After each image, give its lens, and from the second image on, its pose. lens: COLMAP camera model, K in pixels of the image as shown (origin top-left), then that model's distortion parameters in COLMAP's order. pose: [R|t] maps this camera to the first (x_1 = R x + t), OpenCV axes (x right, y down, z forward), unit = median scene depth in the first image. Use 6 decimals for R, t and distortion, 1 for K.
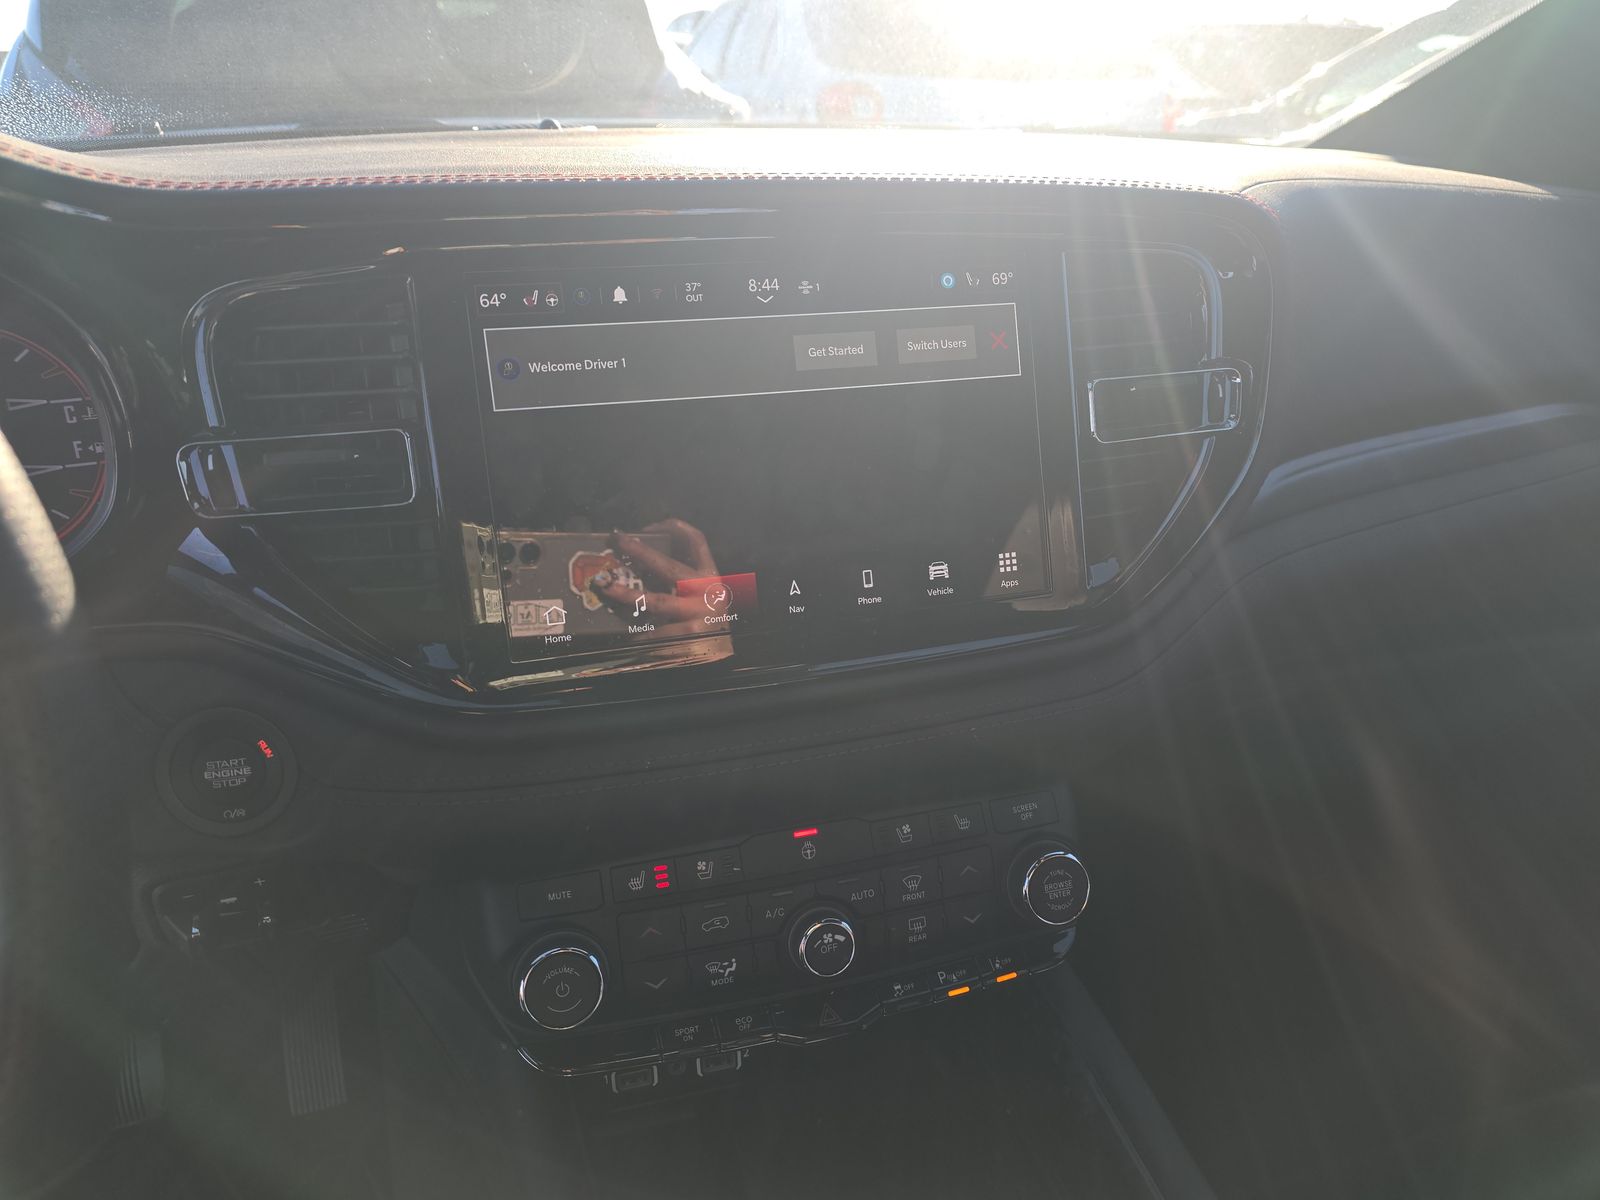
lens RADIAL K [[1068.8, 0, 800.1], [0, 1068.8, 594.4], [0, 0, 1]] dist [-0.020526, -0.004780]
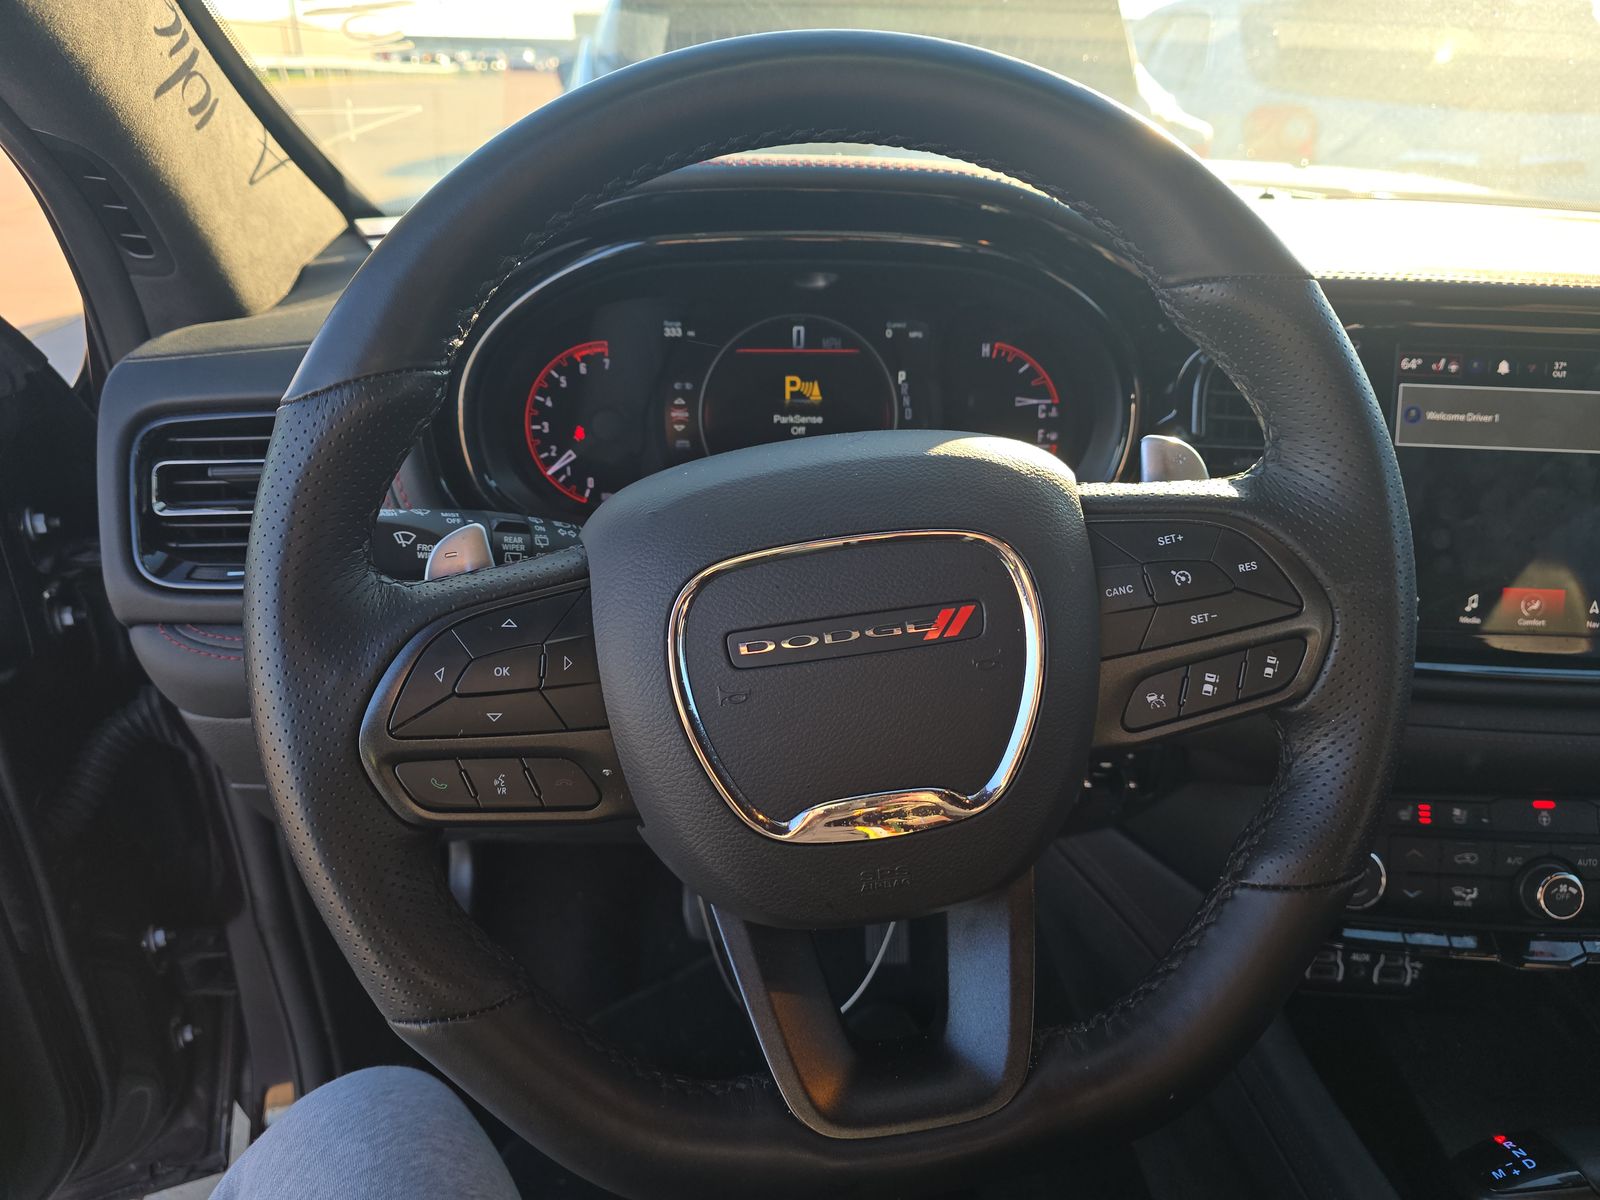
lens RADIAL K [[1068.8, 0, 795.3], [0, 1068.8, 610.2], [0, 0, 1]] dist [-0.020526, -0.004780]
pose [[0.945935, 0.151020, -0.287055, -0.550901], [-0.149741, 0.988369, 0.026540, 0.107652], [0.287725, 0.017879, 0.957546, -0.476295]]
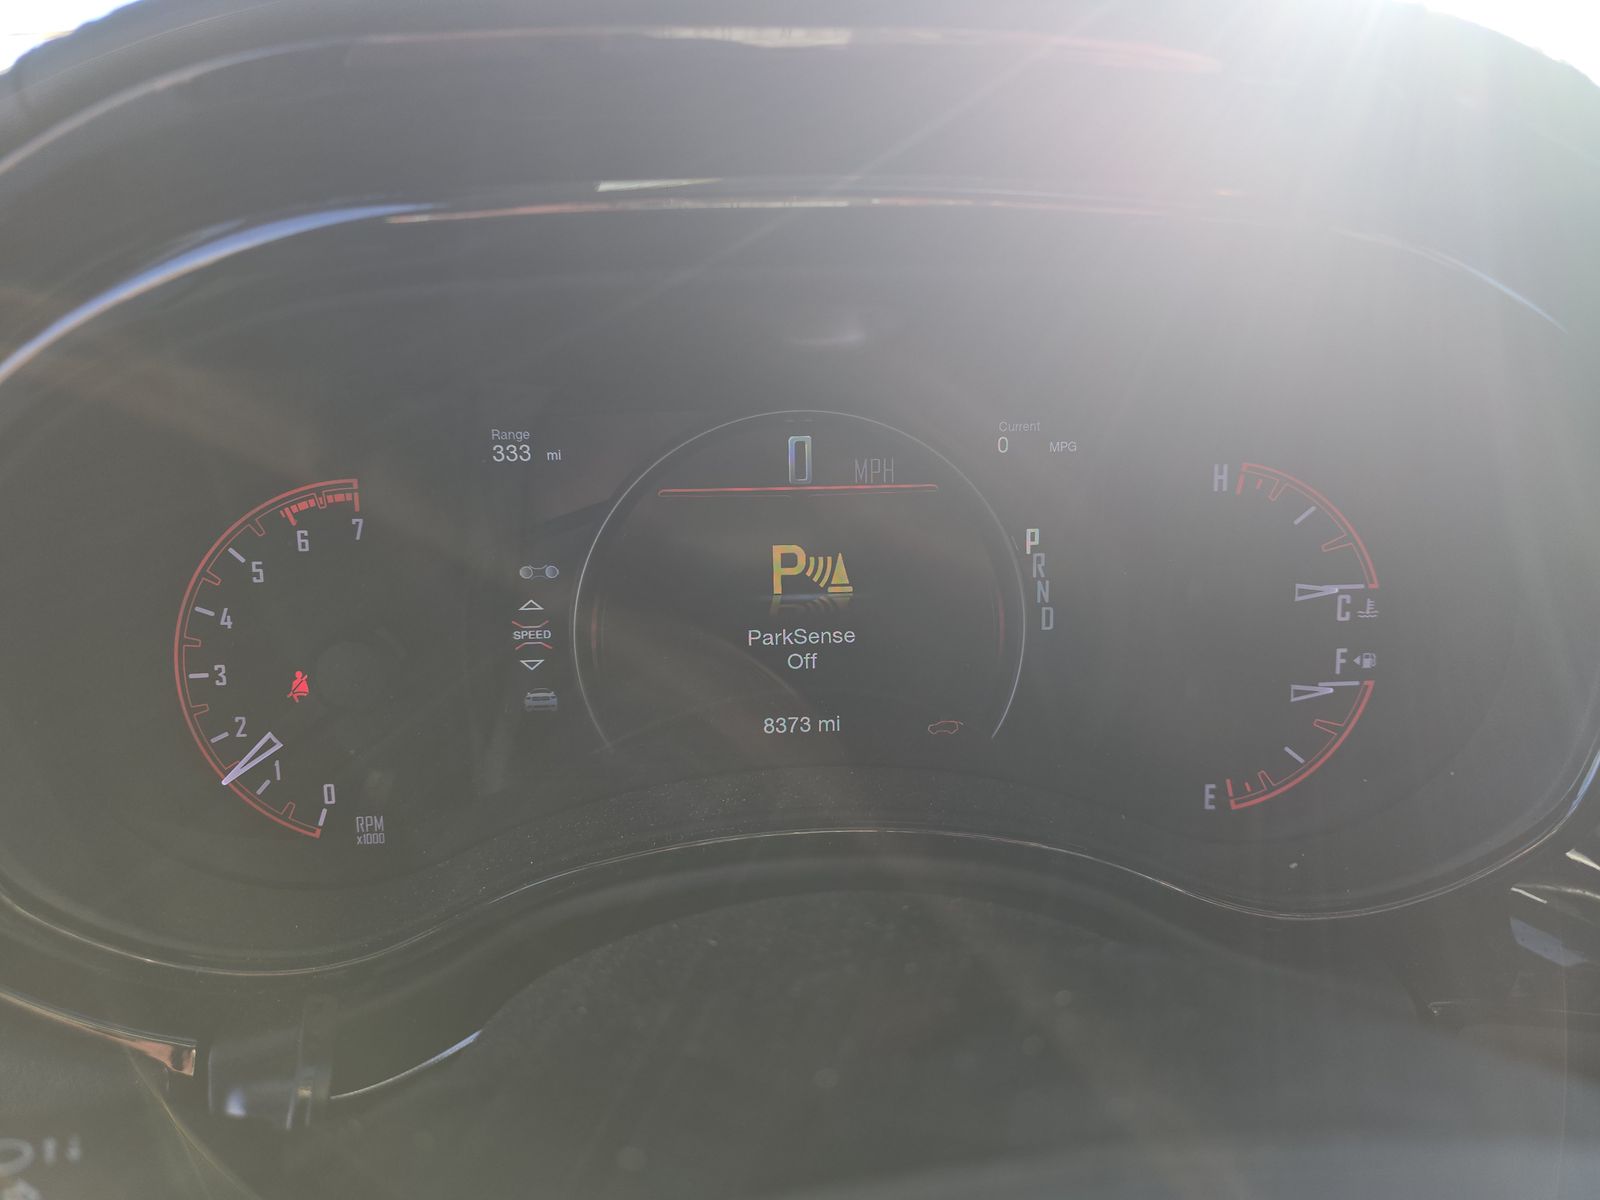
lens RADIAL K [[1068.8, 0, 801.6], [0, 1068.8, 593.1], [0, 0, 1]] dist [-0.020526, -0.004780]
pose [[0.933696, 0.127993, -0.334410, -0.783352], [-0.142236, 0.989663, -0.018346, -0.120093], [0.328605, 0.064695, 0.942249, 0.277426]]
